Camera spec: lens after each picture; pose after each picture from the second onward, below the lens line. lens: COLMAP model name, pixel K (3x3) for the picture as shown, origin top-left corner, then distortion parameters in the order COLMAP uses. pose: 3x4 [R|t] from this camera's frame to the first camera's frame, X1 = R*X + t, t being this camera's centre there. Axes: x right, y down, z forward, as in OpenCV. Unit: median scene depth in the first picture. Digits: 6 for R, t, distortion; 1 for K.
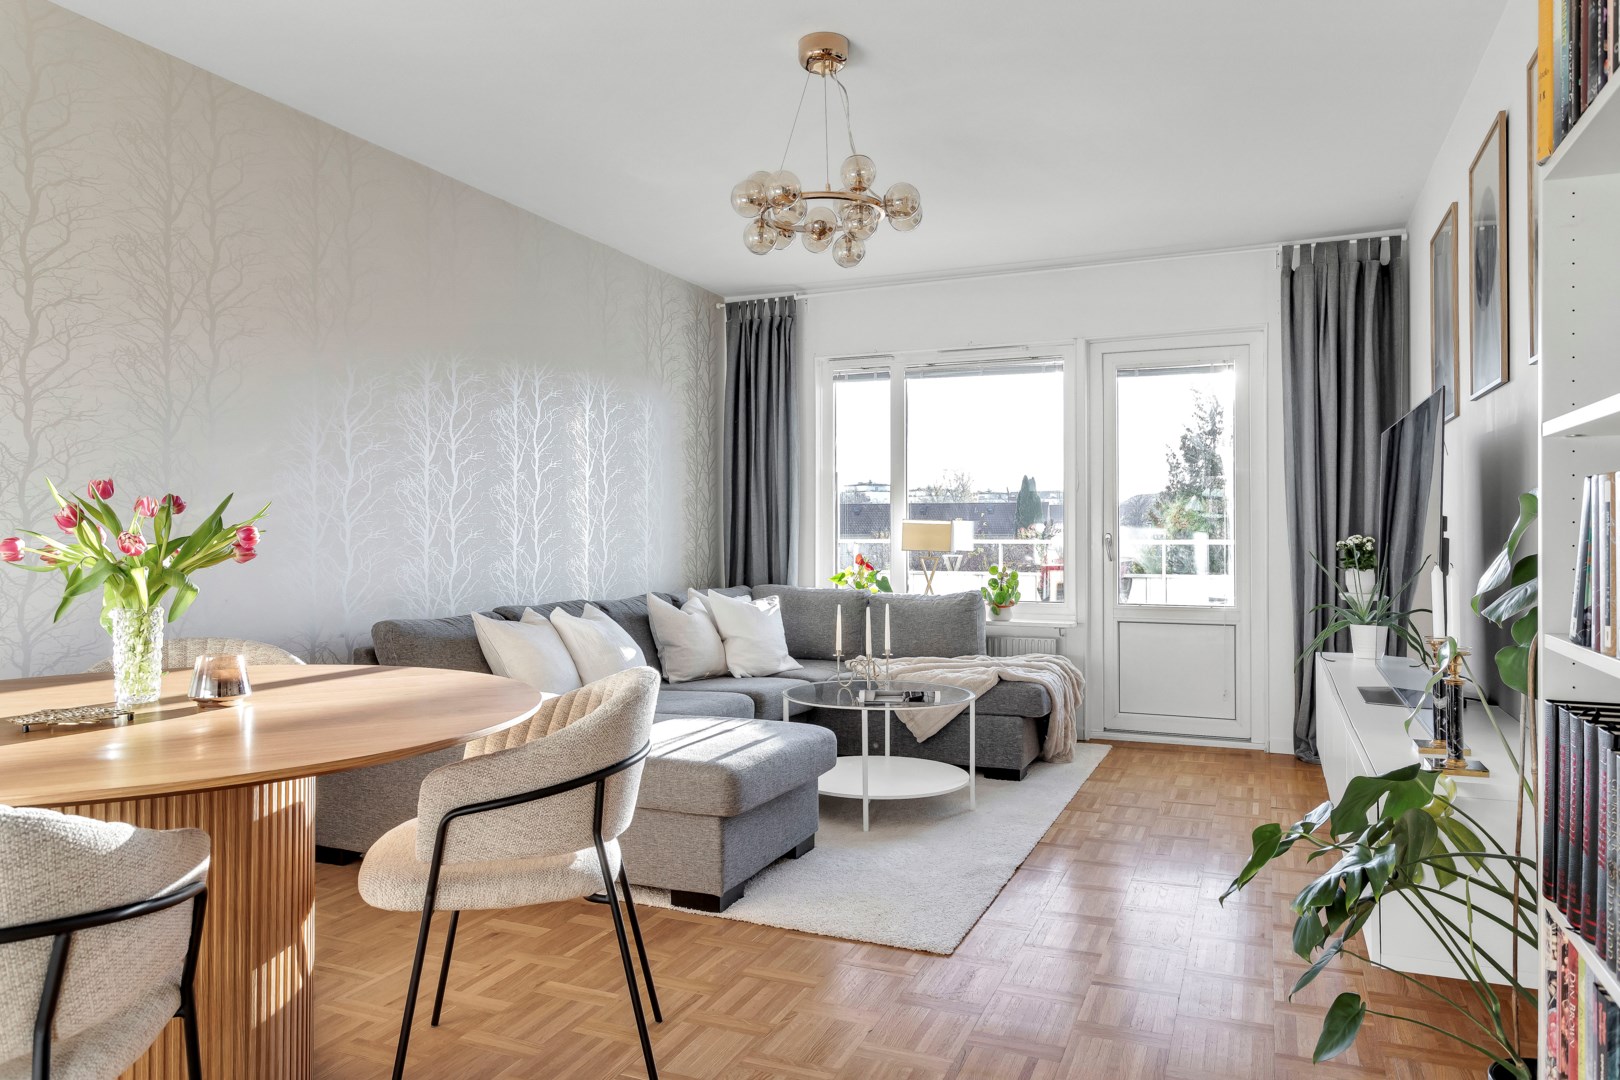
lens RADIAL K [[1091.2, 0, 810.0], [0, 1091.2, 540.0], [0, 0, 1]] dist [-0.003737, 0.000138]
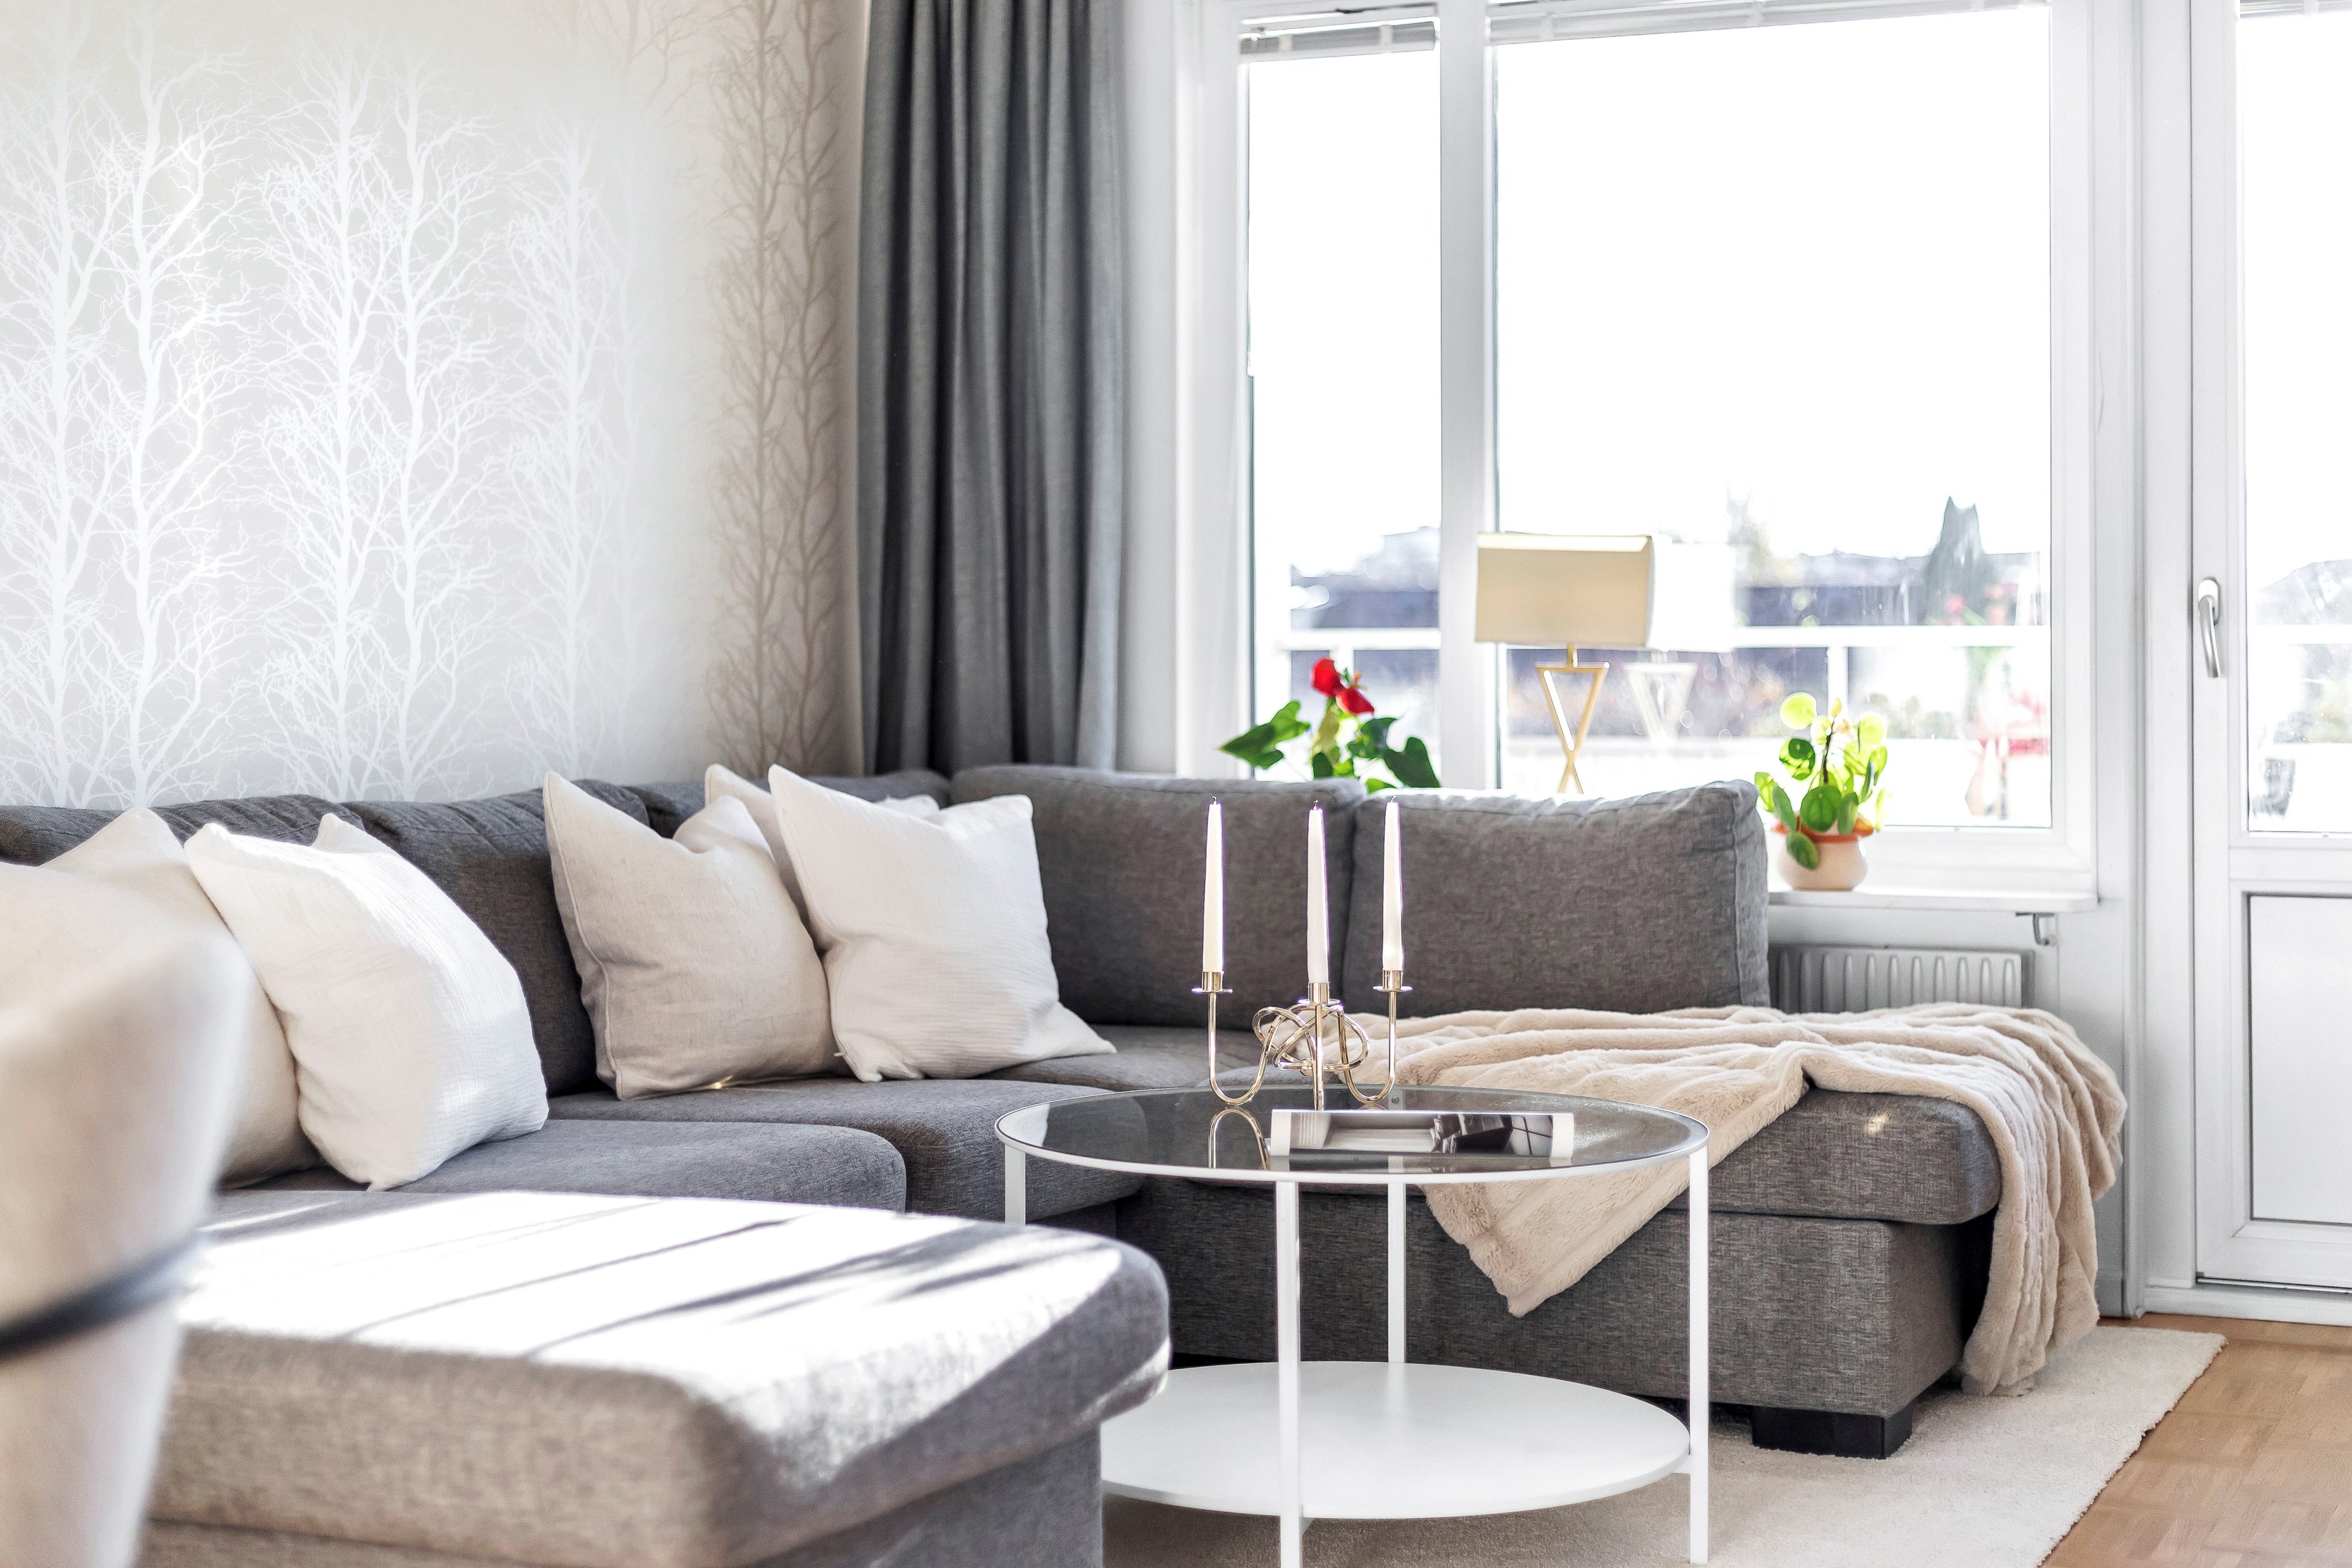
lens RADIAL K [[3455.8, 0, 1177.1], [0, 3455.8, 671.3], [0, 0, 1]] dist [0.029805, -0.014518]
pose [[0.999686, 0.001070, -0.025040, 0.033613], [-0.001327, 0.999947, -0.010240, 0.029838], [0.025028, 0.010270, 0.999634, 0.114282]]
